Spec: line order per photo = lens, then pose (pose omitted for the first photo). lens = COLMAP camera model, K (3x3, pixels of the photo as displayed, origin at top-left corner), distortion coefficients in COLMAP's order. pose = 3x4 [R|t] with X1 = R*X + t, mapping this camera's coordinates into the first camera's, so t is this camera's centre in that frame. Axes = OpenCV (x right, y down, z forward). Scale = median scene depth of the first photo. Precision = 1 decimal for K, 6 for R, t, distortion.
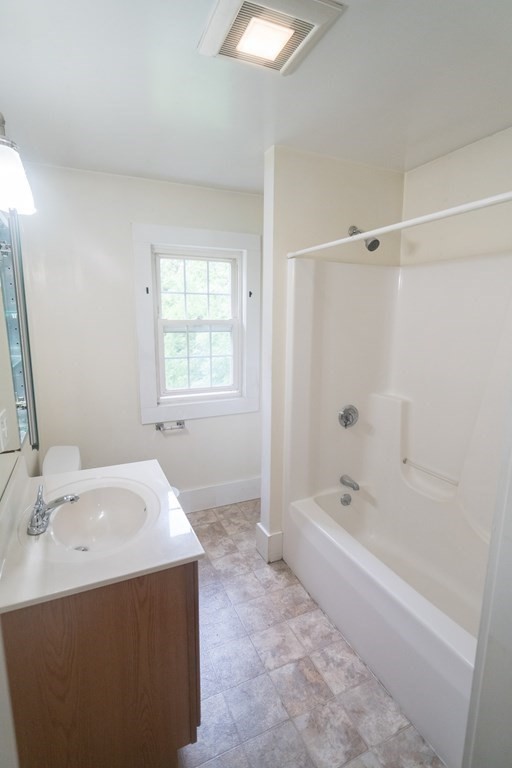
lens RADIAL K [[377.1, 0, 255.2], [0, 377.1, 382.7], [0, 0, 1]] dist [-0.002762, -0.000376]
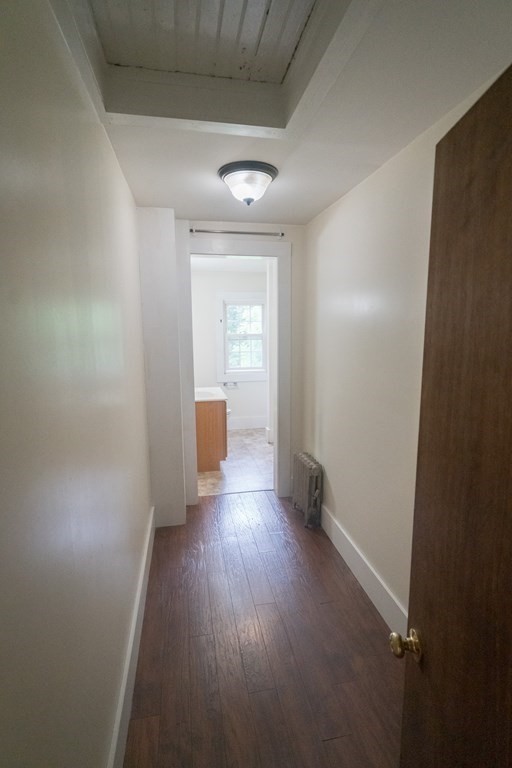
lens RADIAL K [[377.1, 0, 256.3], [0, 377.1, 383.9], [0, 0, 1]] dist [-0.002762, -0.000376]
pose [[0.974699, 0.024242, -0.222201, 0.376772], [-0.032444, 0.998918, -0.033333, 0.175758], [0.221153, 0.039699, 0.974431, -0.996141]]
